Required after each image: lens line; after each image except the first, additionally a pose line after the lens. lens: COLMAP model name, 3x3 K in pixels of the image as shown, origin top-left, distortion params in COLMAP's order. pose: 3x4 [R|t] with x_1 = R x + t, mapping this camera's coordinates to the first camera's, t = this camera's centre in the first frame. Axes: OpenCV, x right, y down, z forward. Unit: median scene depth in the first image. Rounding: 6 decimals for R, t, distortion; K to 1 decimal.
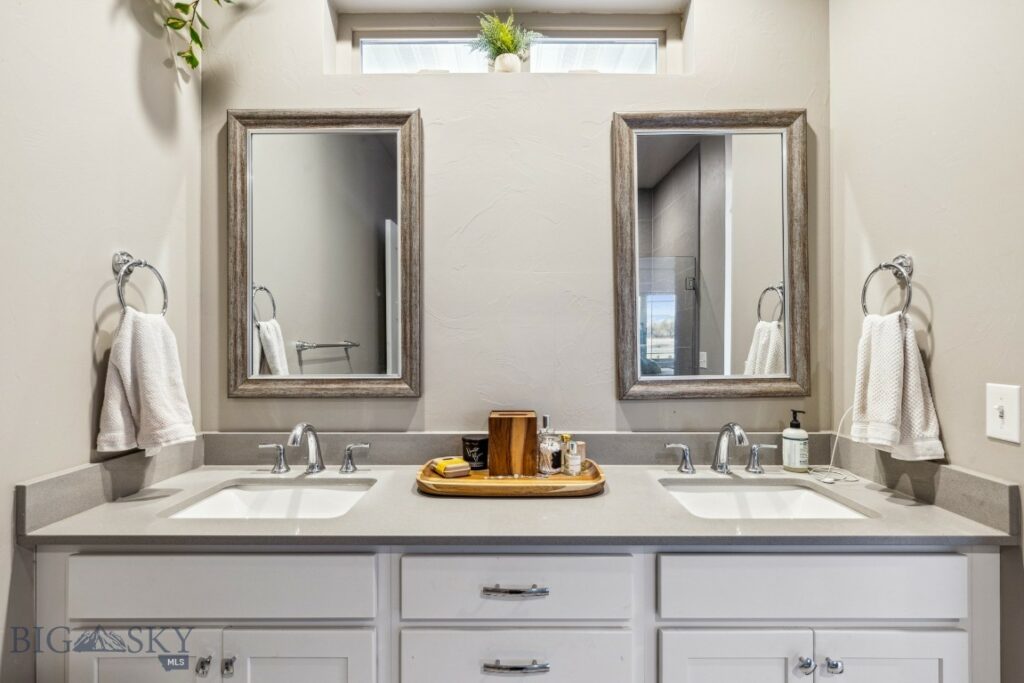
lens RADIAL K [[490.8, 0, 509.4], [0, 490.8, 338.1], [0, 0, 1]] dist [0.001692, 0.001784]
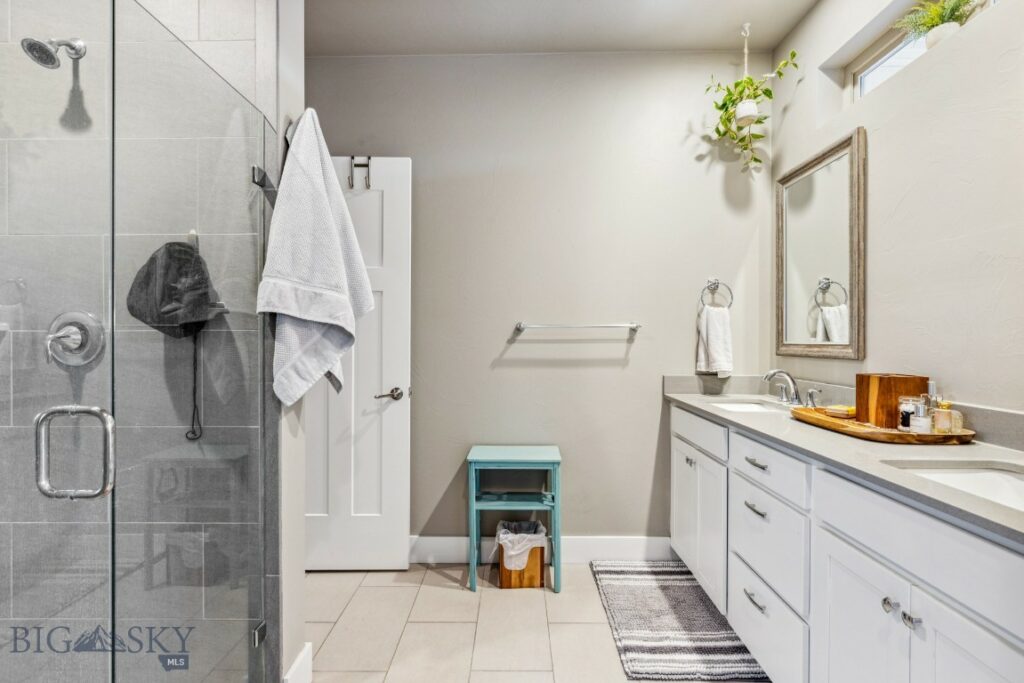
lens RADIAL K [[490.8, 0, 517.2], [0, 490.8, 342.7], [0, 0, 1]] dist [0.001692, 0.001784]
pose [[0.001624, 0.009354, -0.999955, 1.113760], [0.006889, 0.999932, 0.009365, 0.062039], [0.999975, -0.006903, 0.001560, 0.140349]]
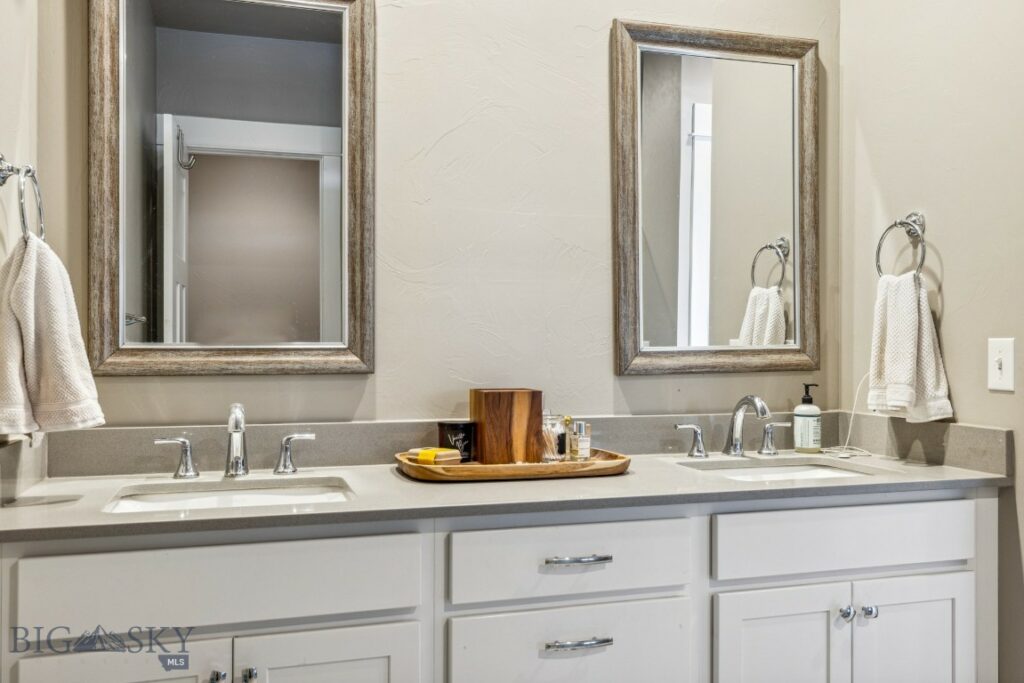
lens RADIAL K [[878.0, 0, 511.0], [0, 878.0, 340.0], [0, 0, 1]] dist [0.016219, 0.001741]
pose [[0.953664, 0.005557, 0.300823, -0.404044], [-0.006029, 0.999982, 0.000640, 0.071603], [-0.300814, -0.002424, 0.953680, -0.347004]]
